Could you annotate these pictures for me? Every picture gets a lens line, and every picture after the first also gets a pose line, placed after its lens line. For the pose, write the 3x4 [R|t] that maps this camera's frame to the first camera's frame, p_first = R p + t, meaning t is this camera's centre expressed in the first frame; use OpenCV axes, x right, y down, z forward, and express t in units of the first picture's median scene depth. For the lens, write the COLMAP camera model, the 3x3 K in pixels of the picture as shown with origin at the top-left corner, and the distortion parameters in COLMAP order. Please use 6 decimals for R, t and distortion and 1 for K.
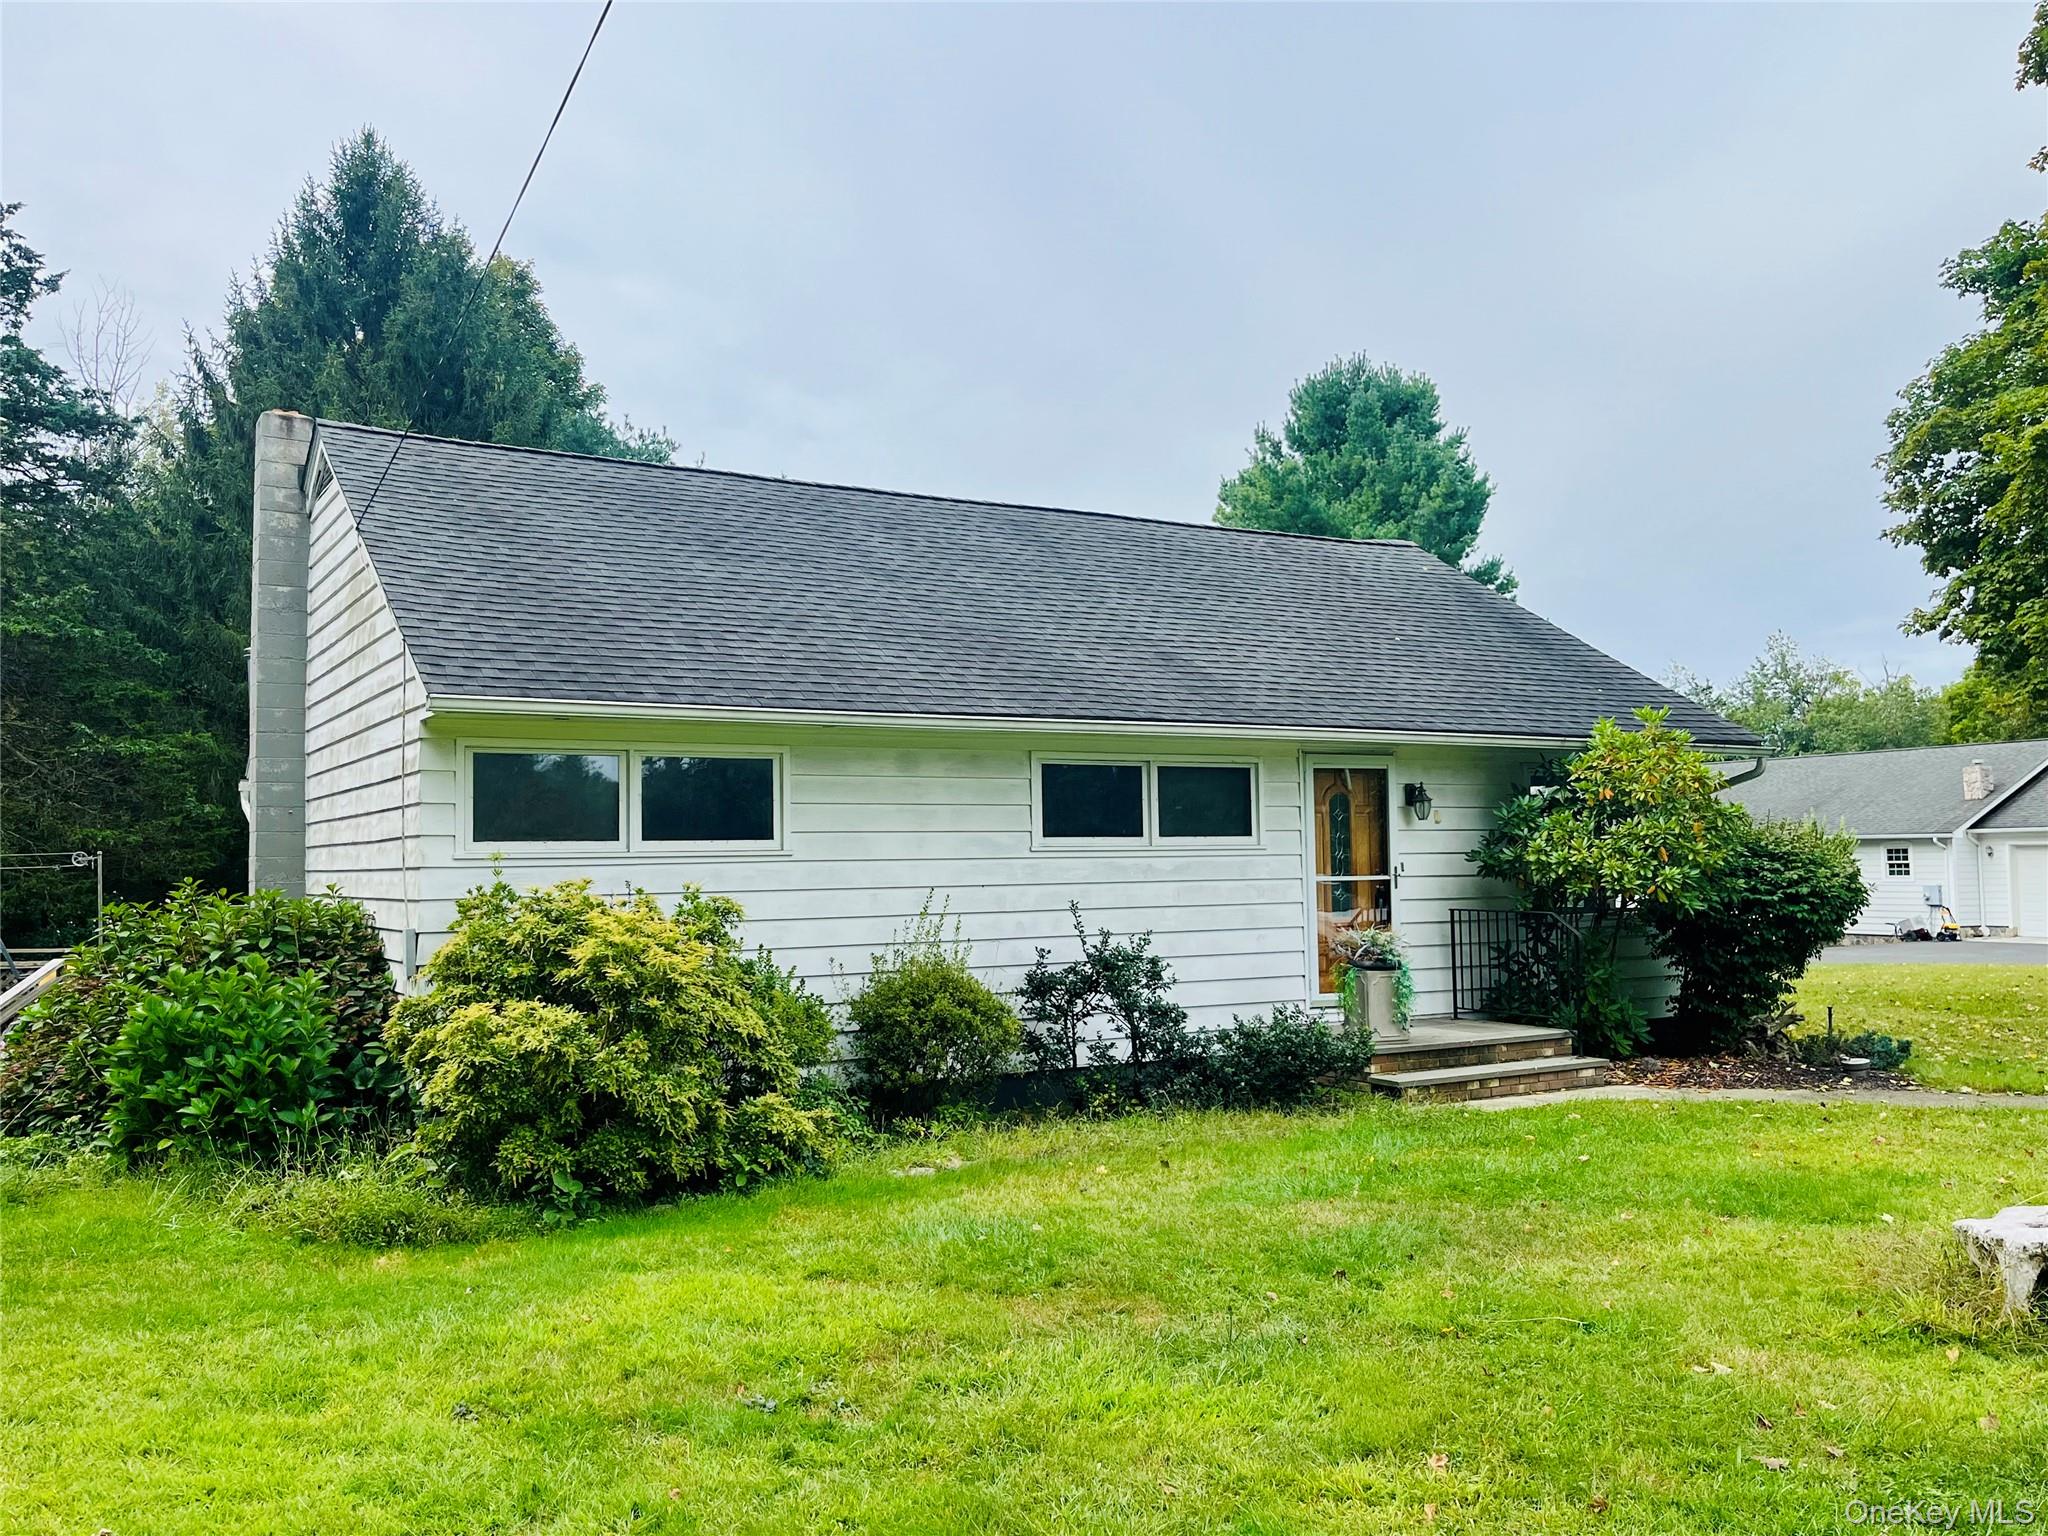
lens RADIAL K [[1766.8, 0, 1023.5], [0, 1766.8, 778.2], [0, 0, 1]] dist [0.038027, -0.012136]
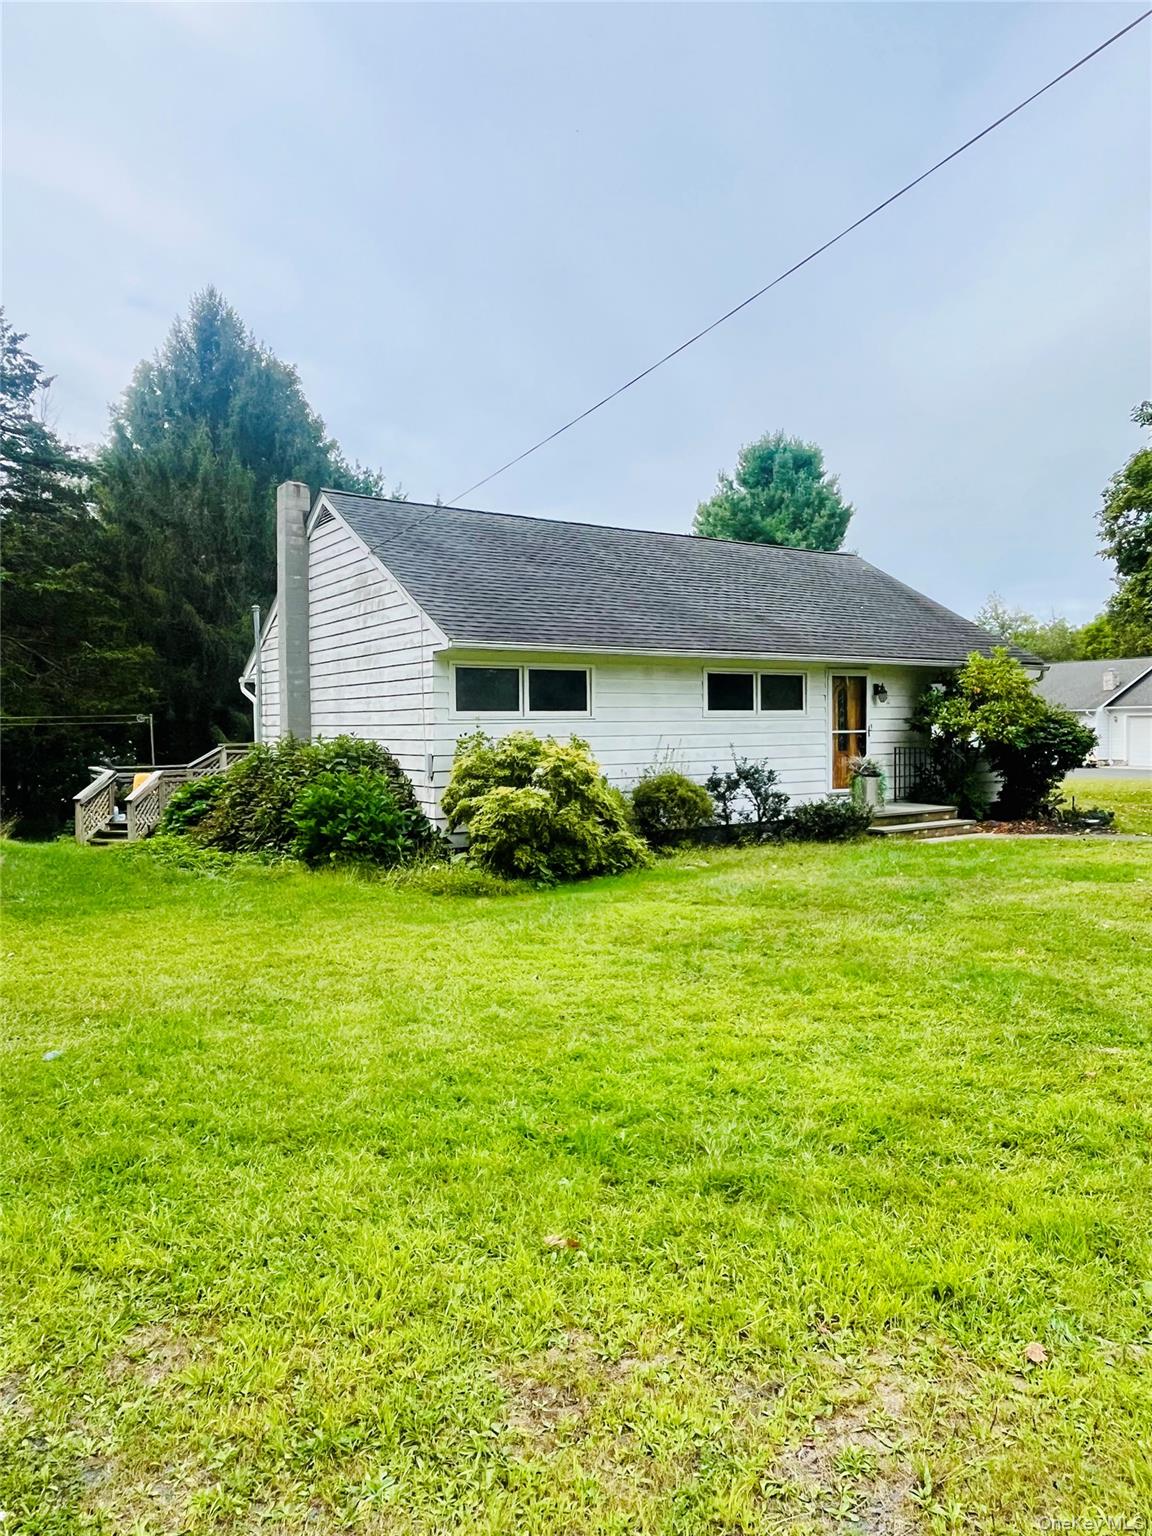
lens RADIAL K [[1084.1, 0, 576.0], [0, 1084.1, 768.0], [0, 0, 1]] dist [0.001970, 0.003291]
pose [[0.998279, 0.002113, 0.058607, -0.191405], [-0.007292, 0.996068, 0.088293, -0.007883], [-0.058190, -0.088568, 0.994369, -0.194946]]
